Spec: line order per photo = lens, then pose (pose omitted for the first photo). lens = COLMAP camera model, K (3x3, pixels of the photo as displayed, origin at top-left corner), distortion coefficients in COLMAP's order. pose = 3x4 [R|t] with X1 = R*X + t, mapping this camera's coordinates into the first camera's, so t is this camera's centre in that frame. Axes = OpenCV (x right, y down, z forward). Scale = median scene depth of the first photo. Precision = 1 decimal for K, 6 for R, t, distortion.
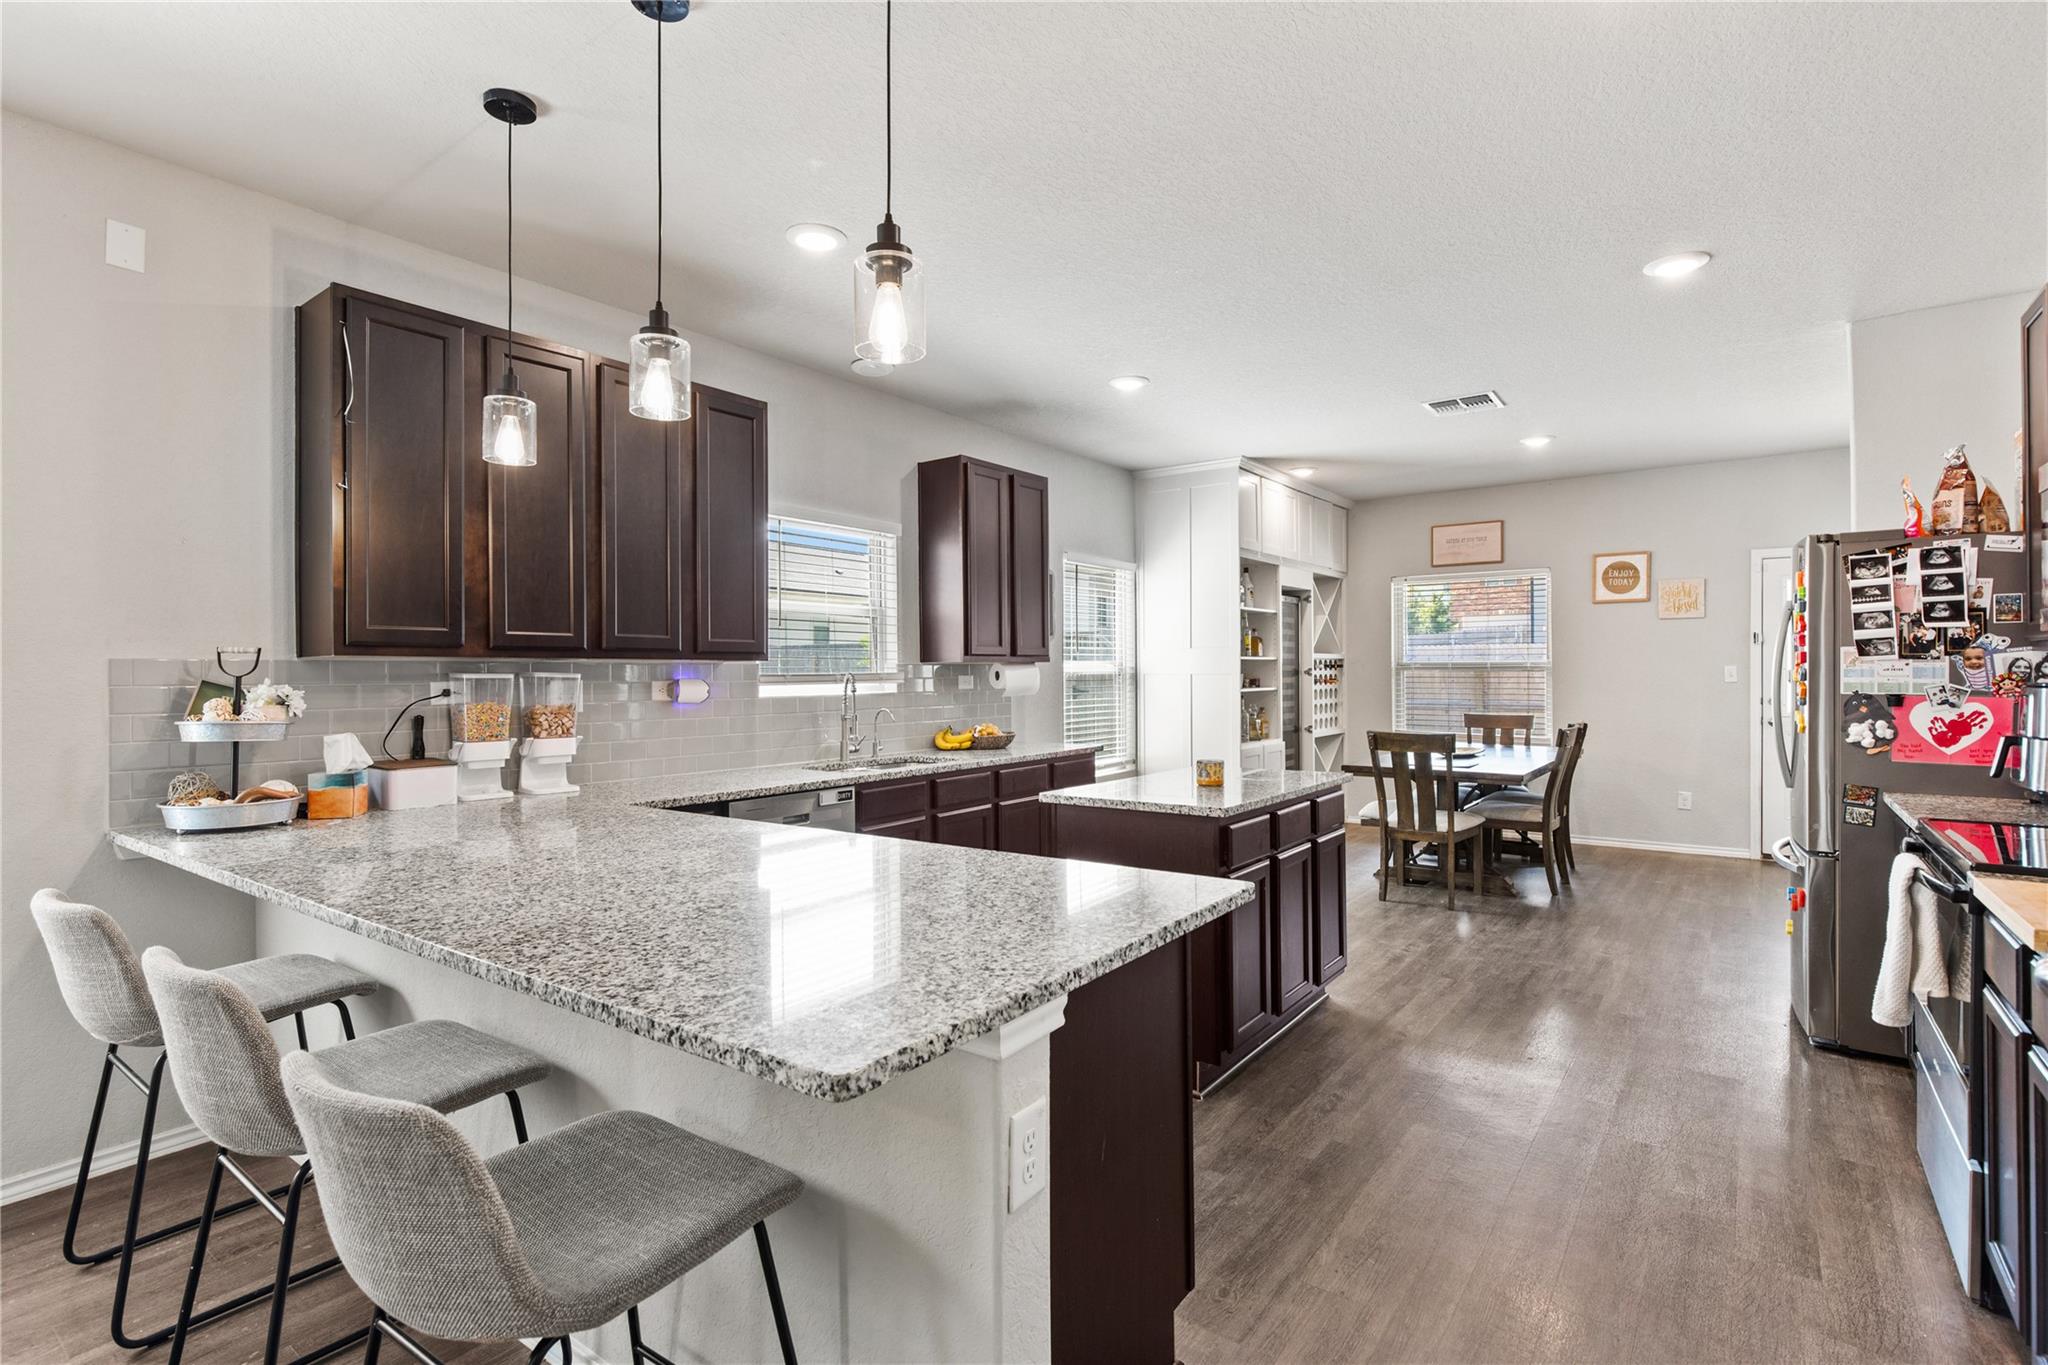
lens RADIAL K [[964.1, 0, 1038.0], [0, 964.1, 673.2], [0, 0, 1]] dist [0.000607, 0.000659]
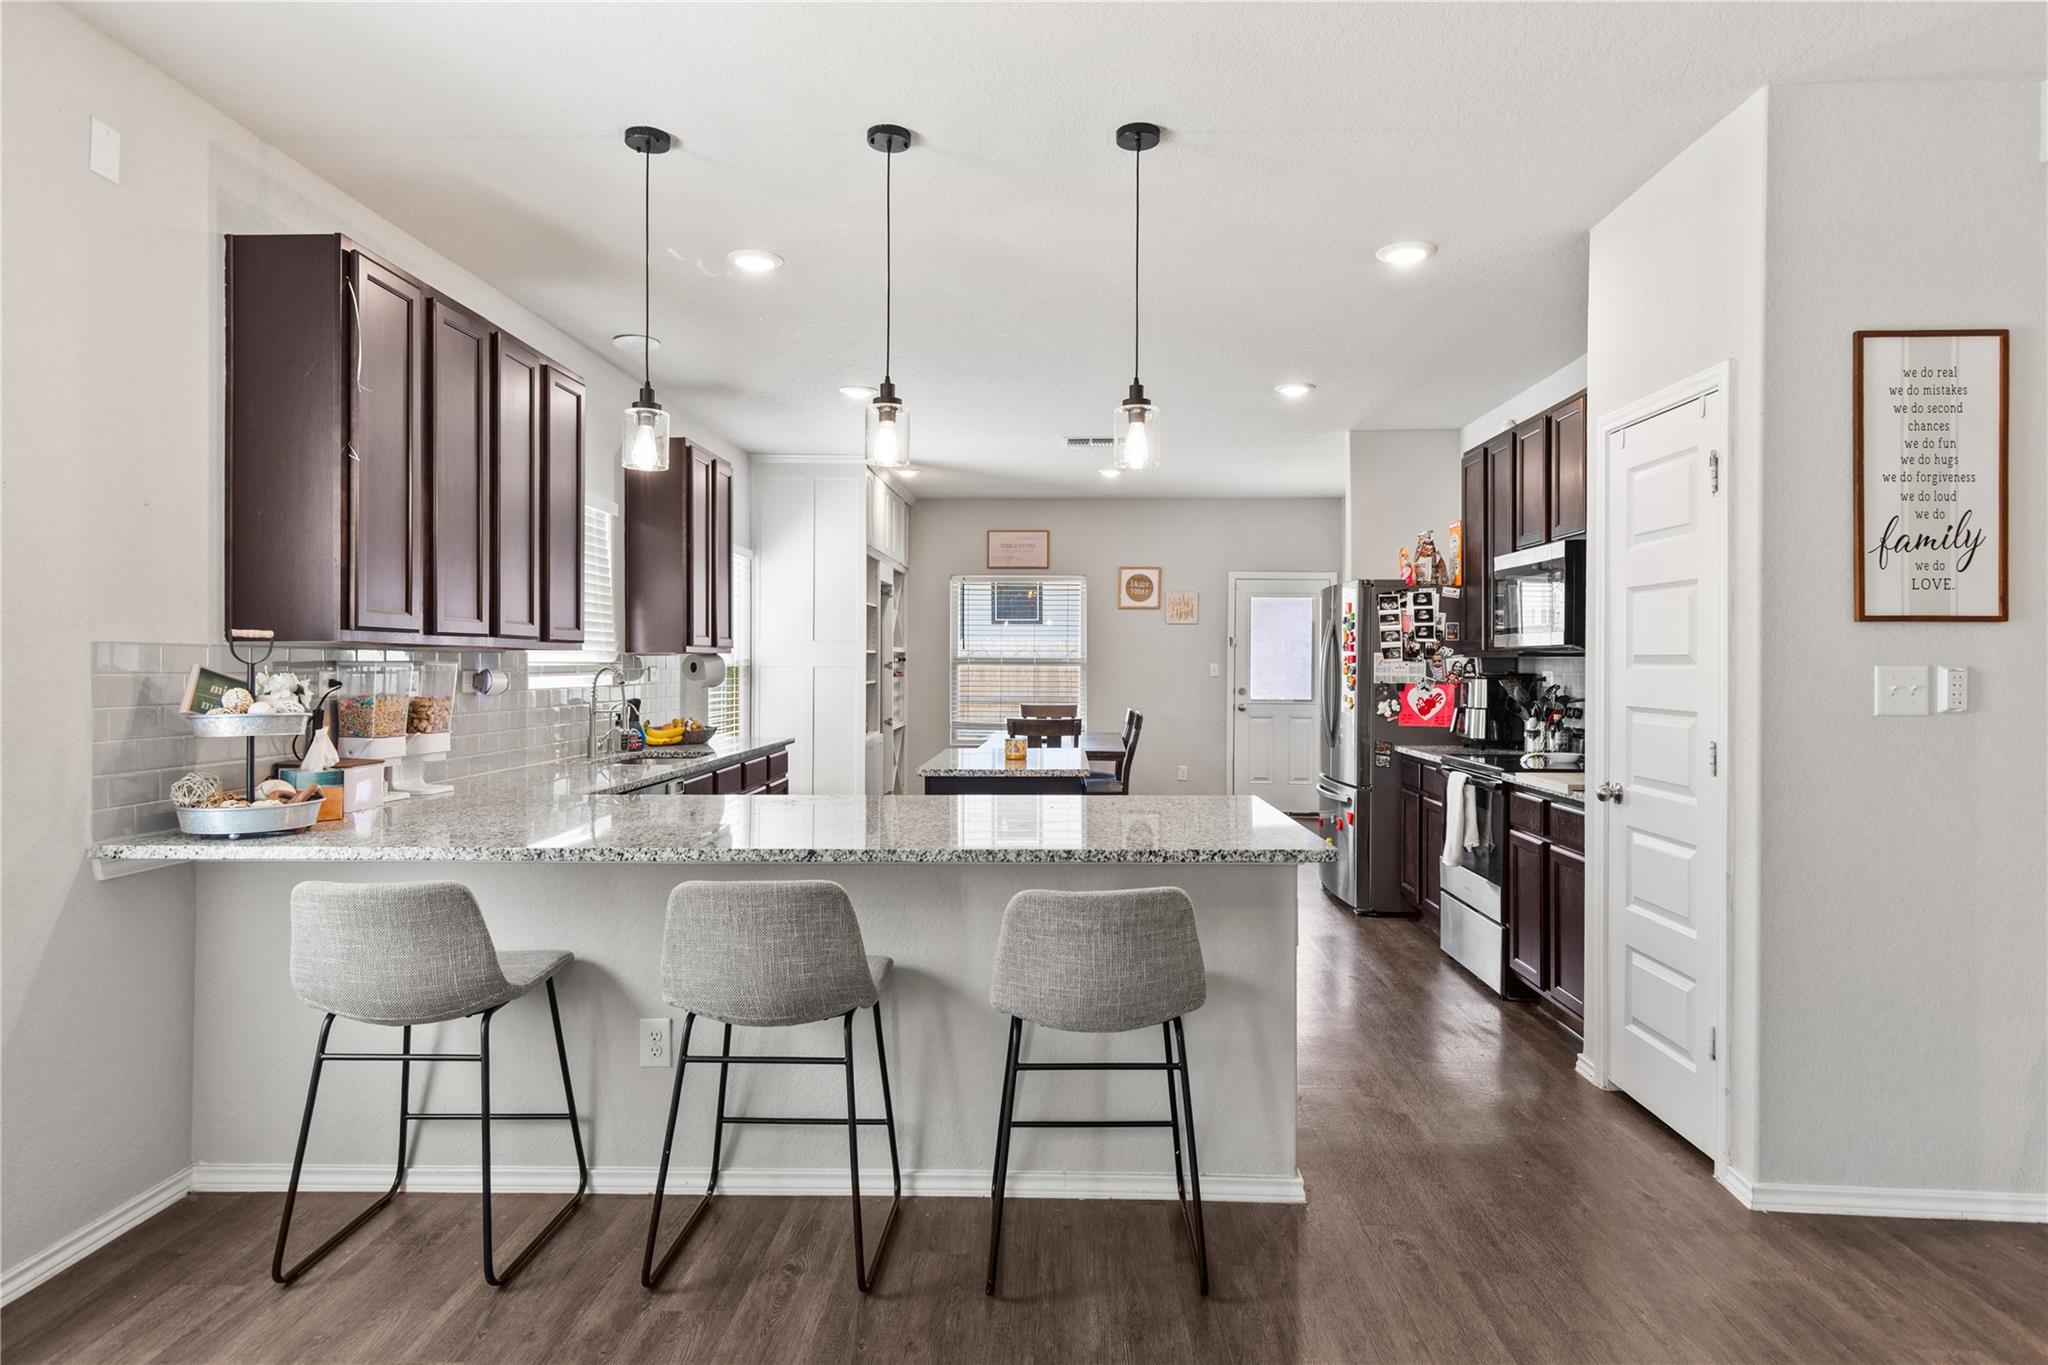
lens RADIAL K [[1174.1, 0, 1034.0], [0, 1174.1, 656.2], [0, 0, 1]] dist [0.014073, 0.000708]
pose [[0.824351, 0.012138, 0.565949, -0.694565], [-0.007365, 0.999915, -0.010717, 0.002440], [-0.566031, 0.004666, 0.824371, -0.250331]]
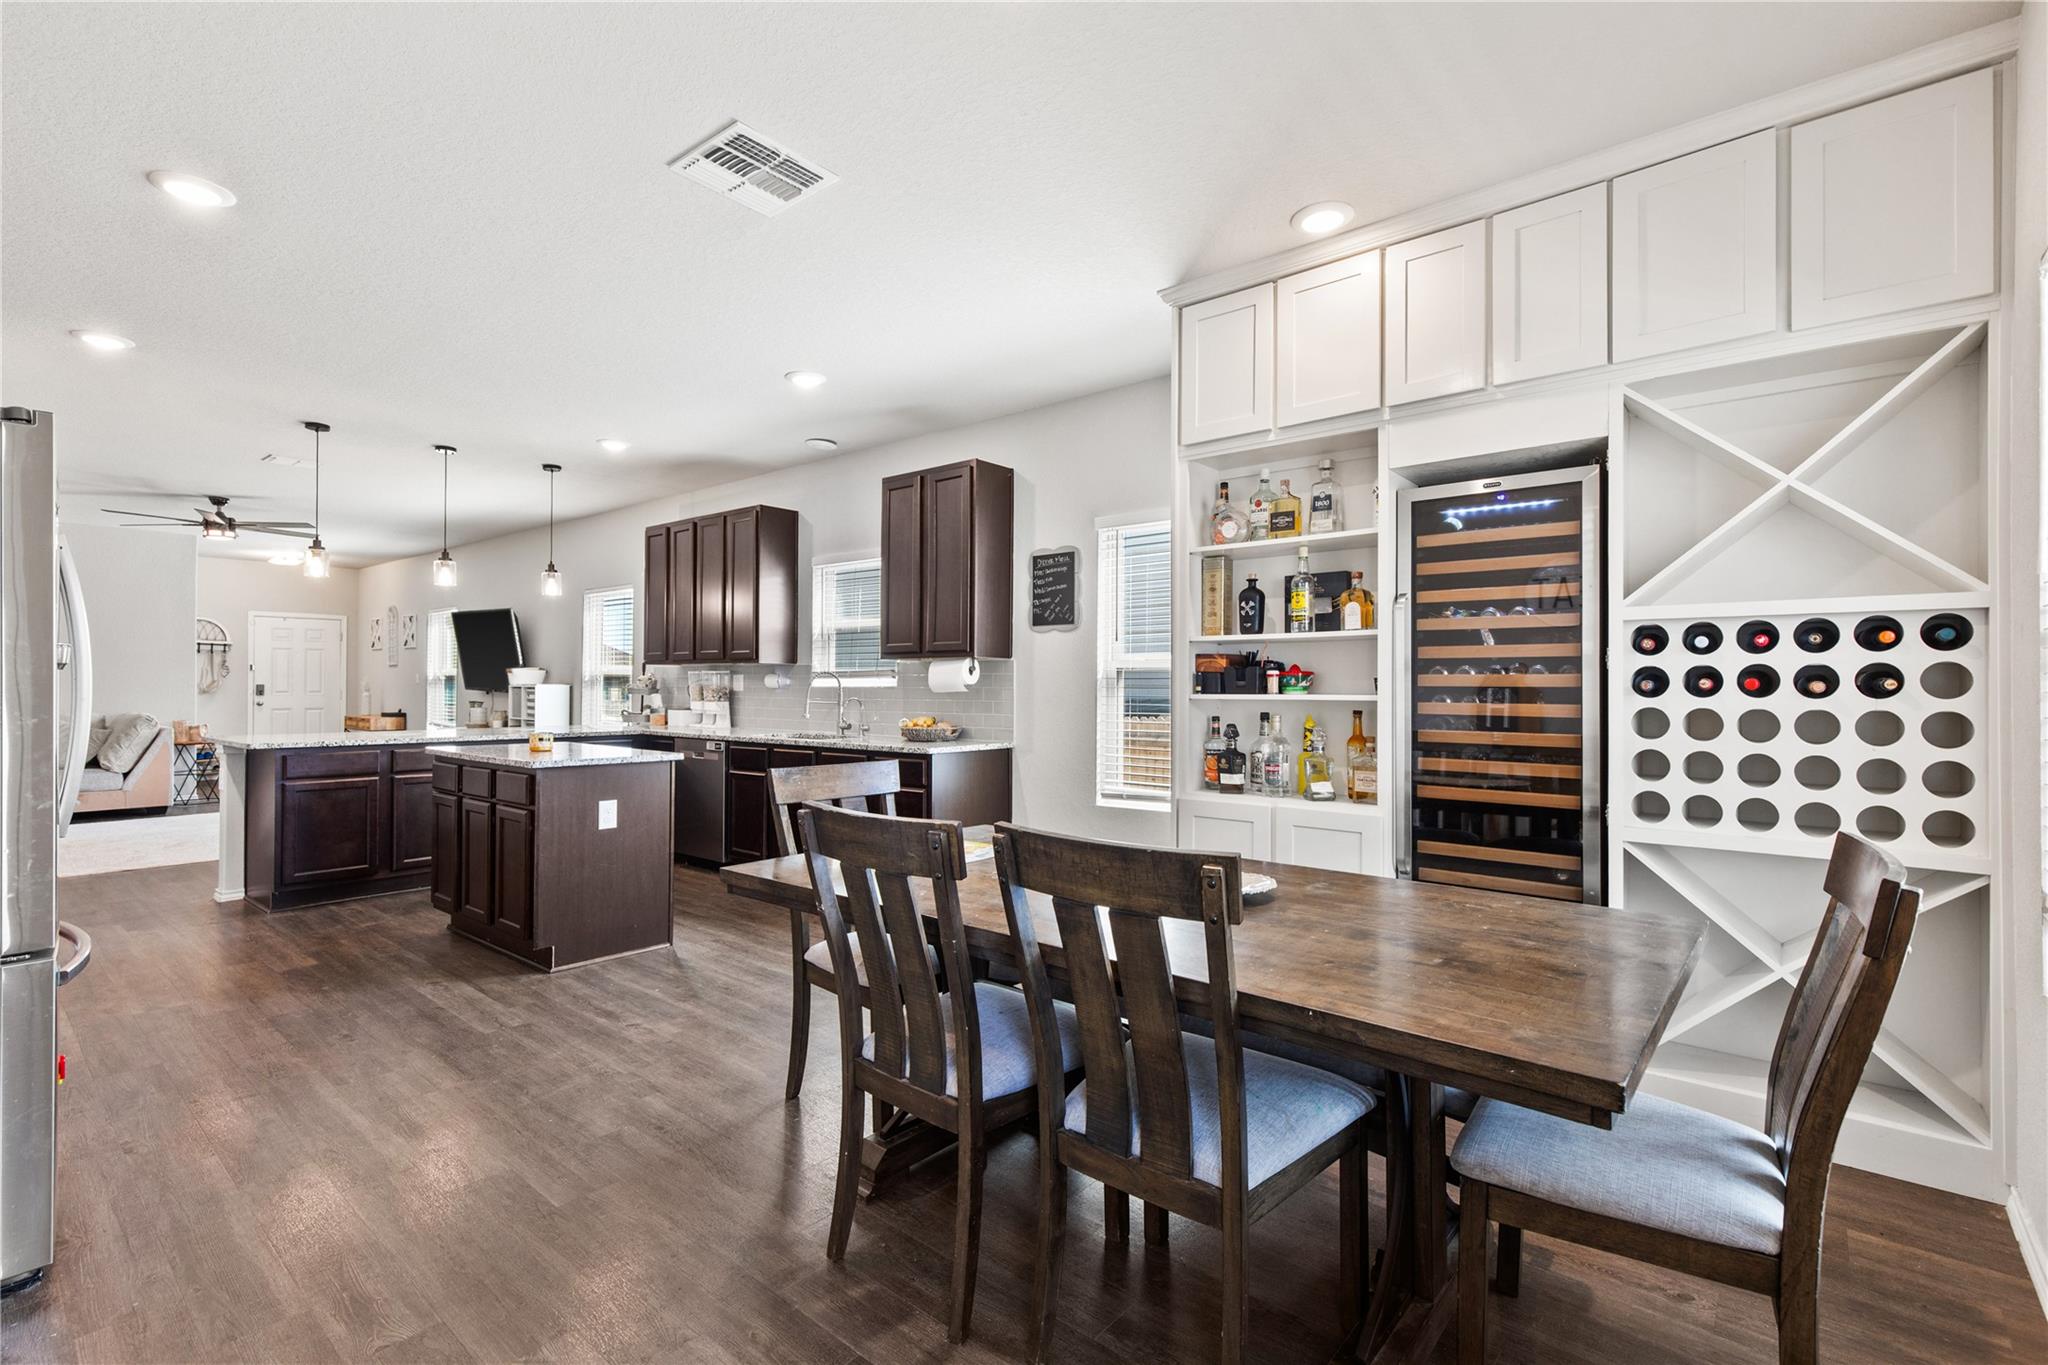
lens RADIAL K [[923.9, 0, 1034.5], [0, 923.9, 680.4], [0, 0, 1]] dist [0.001391, 0.001060]
pose [[-0.053096, 0.001143, -0.998589, 1.533532], [-0.003491, 0.999993, 0.001331, 0.016609], [0.998583, 0.003557, -0.053091, 1.897456]]
